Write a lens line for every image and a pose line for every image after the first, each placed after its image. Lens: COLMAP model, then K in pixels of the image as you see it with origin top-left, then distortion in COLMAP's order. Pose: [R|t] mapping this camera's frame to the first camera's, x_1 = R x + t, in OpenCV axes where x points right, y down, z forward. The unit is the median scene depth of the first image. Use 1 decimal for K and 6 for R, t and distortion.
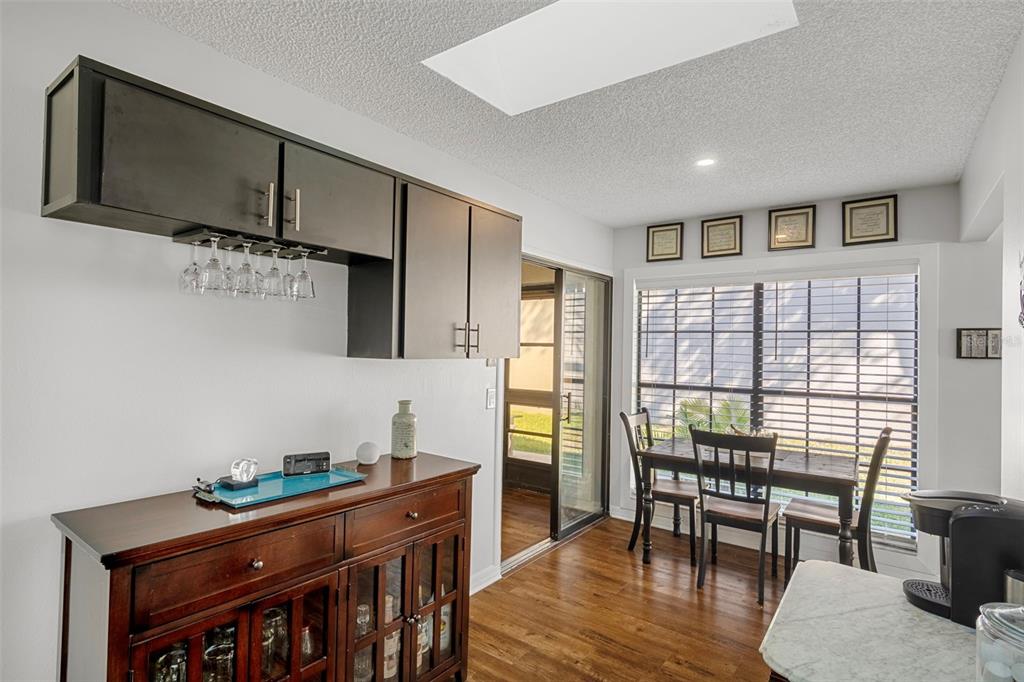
lens RADIAL K [[511.2, 0, 512.0], [0, 511.2, 341.0], [0, 0, 1]] dist [-0.001309, 0.000784]
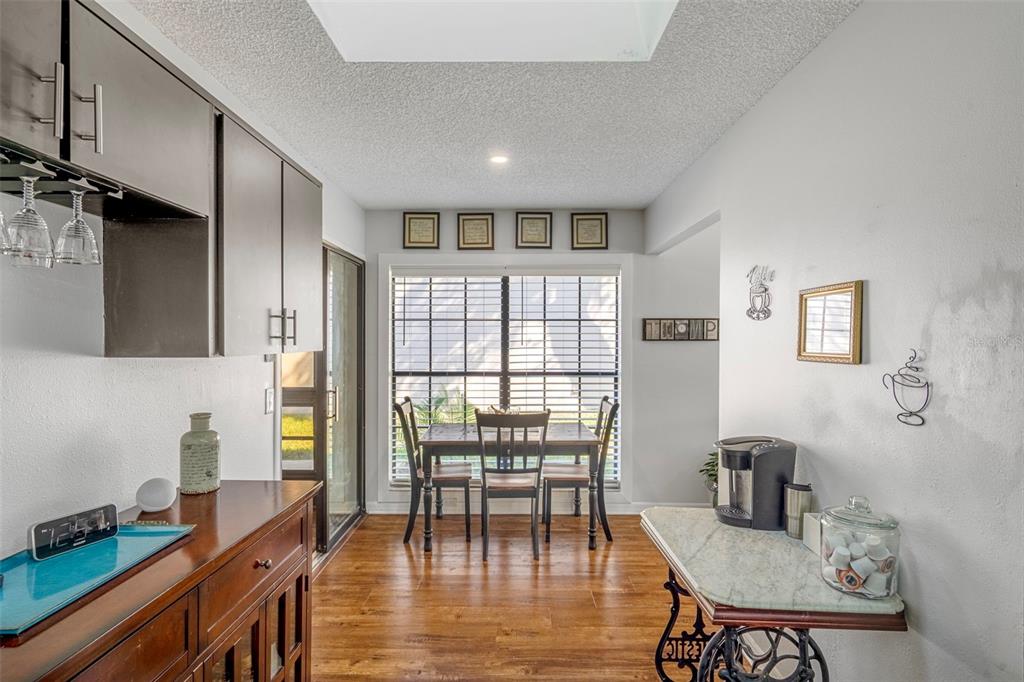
lens RADIAL K [[511.2, 0, 512.0], [0, 511.2, 341.0], [0, 0, 1]] dist [-0.001309, 0.000784]
pose [[0.809222, -0.020060, 0.587160, -0.188528], [0.005387, 0.999628, 0.026728, -0.002681], [-0.587478, -0.018466, 0.809030, 0.103916]]
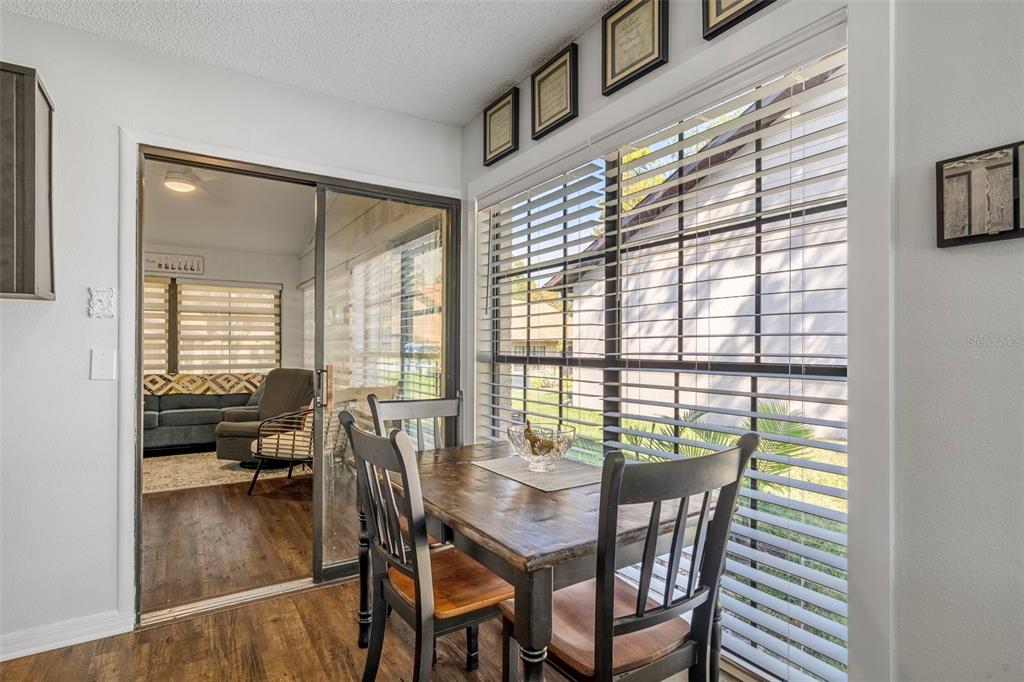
lens RADIAL K [[511.2, 0, 512.0], [0, 511.2, 341.0], [0, 0, 1]] dist [-0.001309, 0.000784]
pose [[0.934726, -0.021097, -0.354742, 0.663790], [0.022753, 0.999741, 0.000495, 0.084519], [0.354639, -0.008534, 0.934964, 0.526292]]
